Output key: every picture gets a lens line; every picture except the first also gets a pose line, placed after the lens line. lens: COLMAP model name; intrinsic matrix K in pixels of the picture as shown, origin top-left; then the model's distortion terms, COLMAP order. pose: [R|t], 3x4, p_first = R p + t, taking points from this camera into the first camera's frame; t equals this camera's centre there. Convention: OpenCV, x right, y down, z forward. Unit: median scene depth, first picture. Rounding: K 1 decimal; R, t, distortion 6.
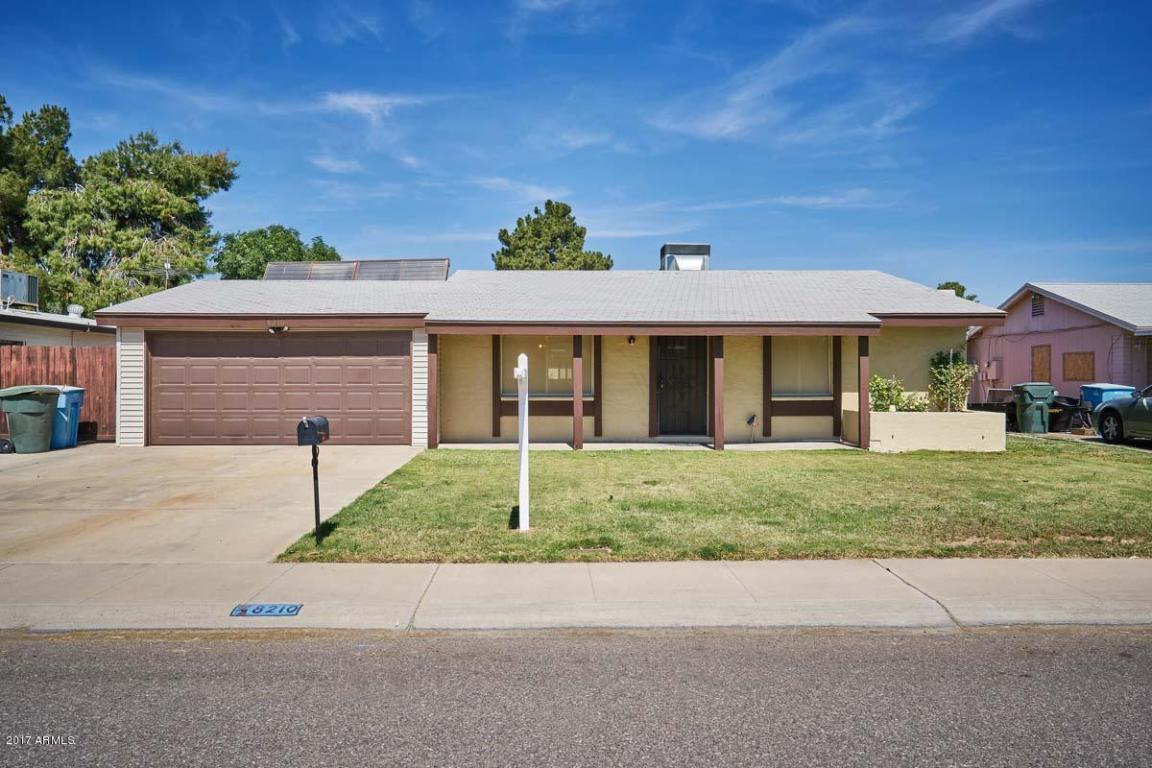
lens RADIAL K [[827.9, 0, 575.3], [0, 827.9, 381.3], [0, 0, 1]] dist [-0.005827, 0.007709]
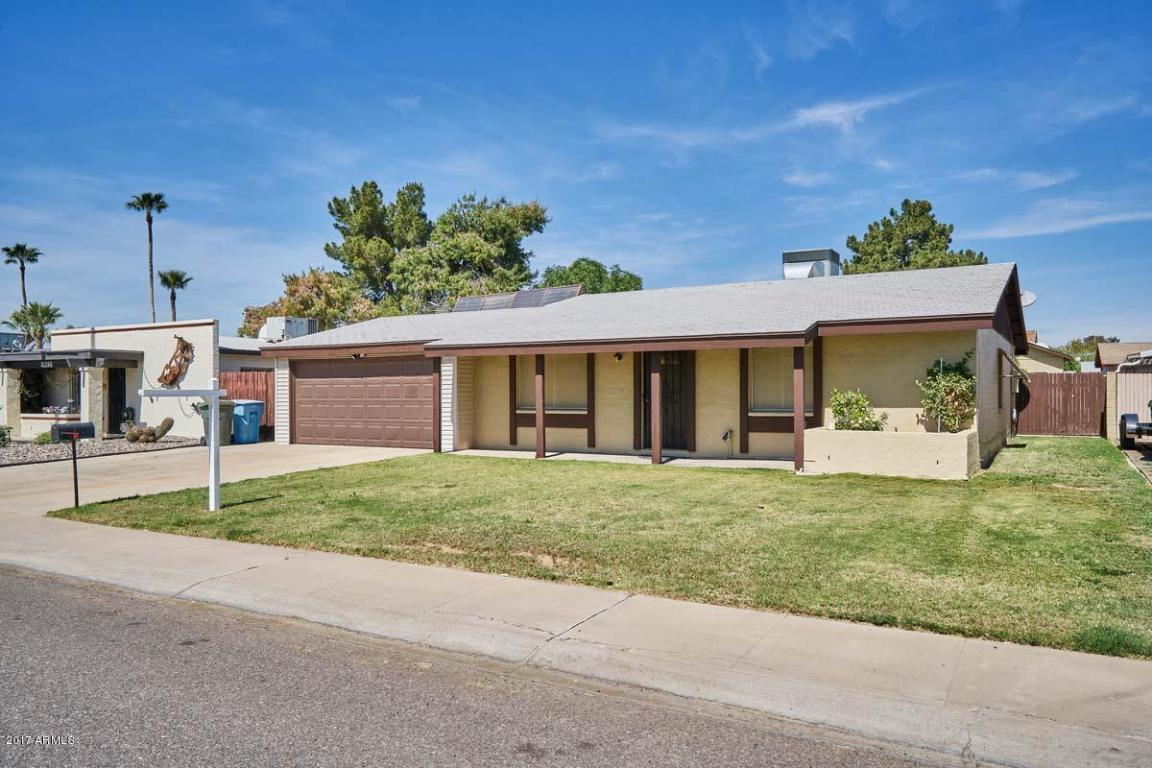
lens RADIAL K [[832.2, 0, 574.8], [0, 832.2, 385.4], [0, 0, 1]] dist [0.004020, 0.000495]
pose [[0.848413, -0.008381, -0.529268, 0.295698], [0.001615, 0.999911, -0.013245, 0.000251], [0.529332, 0.010383, 0.848351, 0.039381]]
